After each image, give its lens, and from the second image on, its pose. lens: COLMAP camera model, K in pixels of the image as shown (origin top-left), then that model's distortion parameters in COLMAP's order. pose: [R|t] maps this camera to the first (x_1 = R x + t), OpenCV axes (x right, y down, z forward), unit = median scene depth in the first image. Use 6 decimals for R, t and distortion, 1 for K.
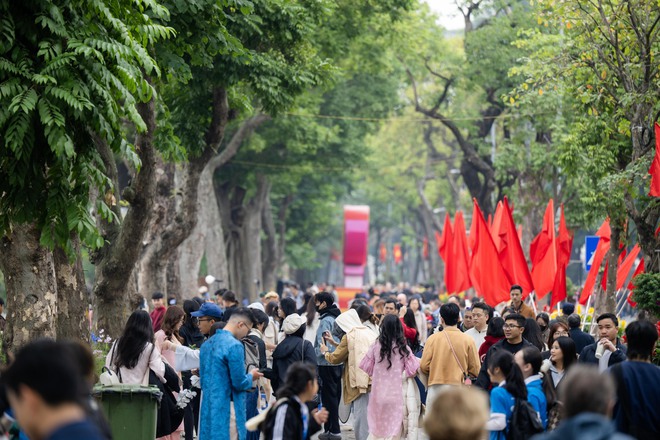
lens RADIAL K [[3801.6, 0, 330.0], [0, 3801.6, 220.0], [0, 0, 1]] dist [0.143132, 1.377130]
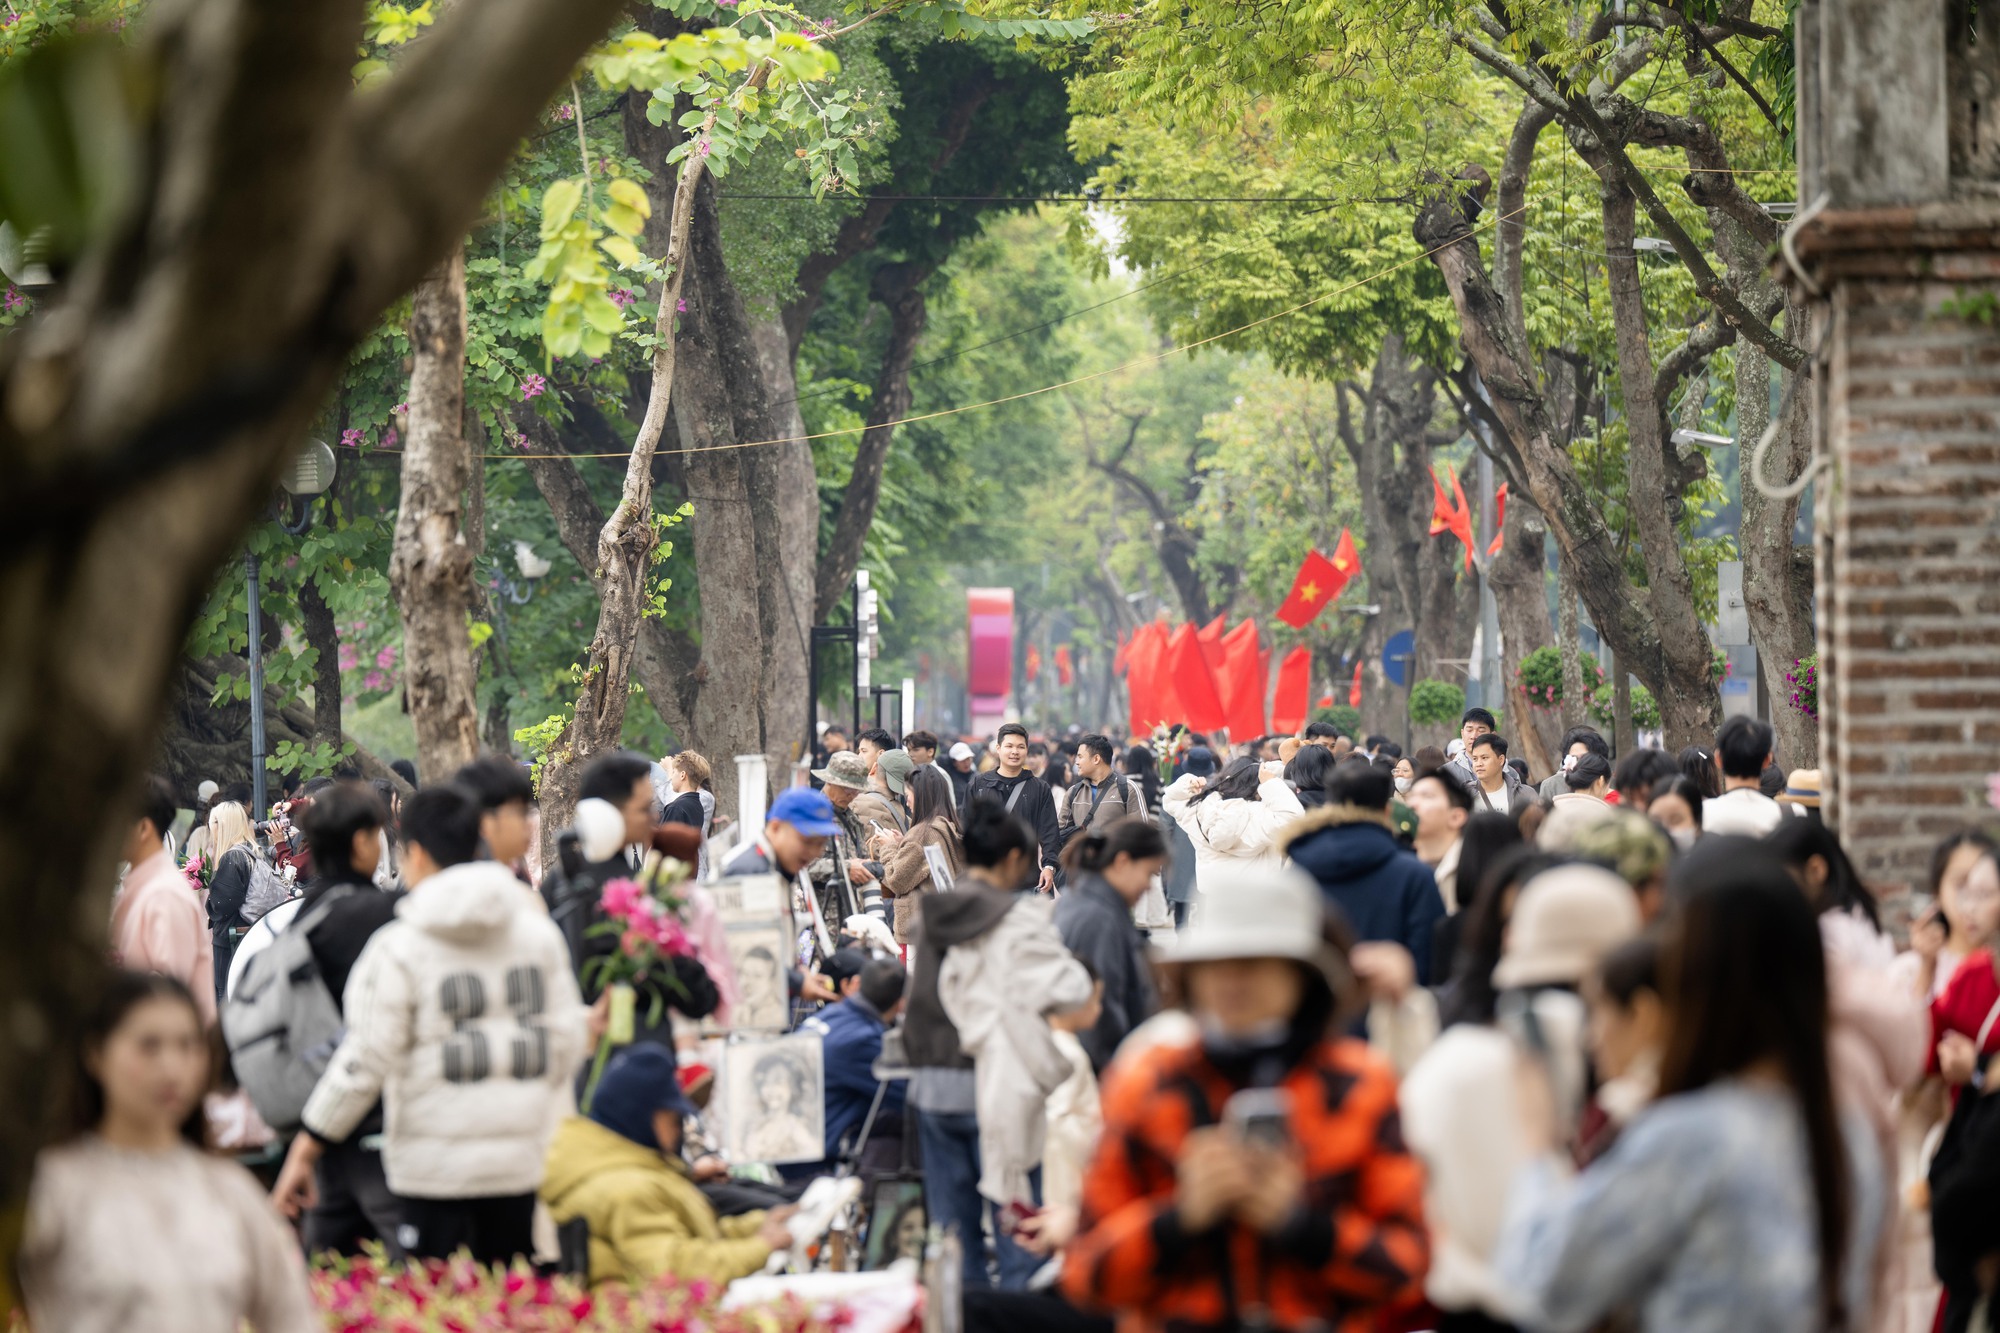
lens RADIAL K [[11519.9, 0, 1000.0], [0, 11519.9, 666.5], [0, 0, 1]] dist [0.143132, 1.377130]
pose [[0.999317, -0.034735, 0.012593, -0.014154], [0.034598, 0.999342, 0.010885, -0.011658], [-0.012963, -0.010442, 0.999861, -0.737840]]
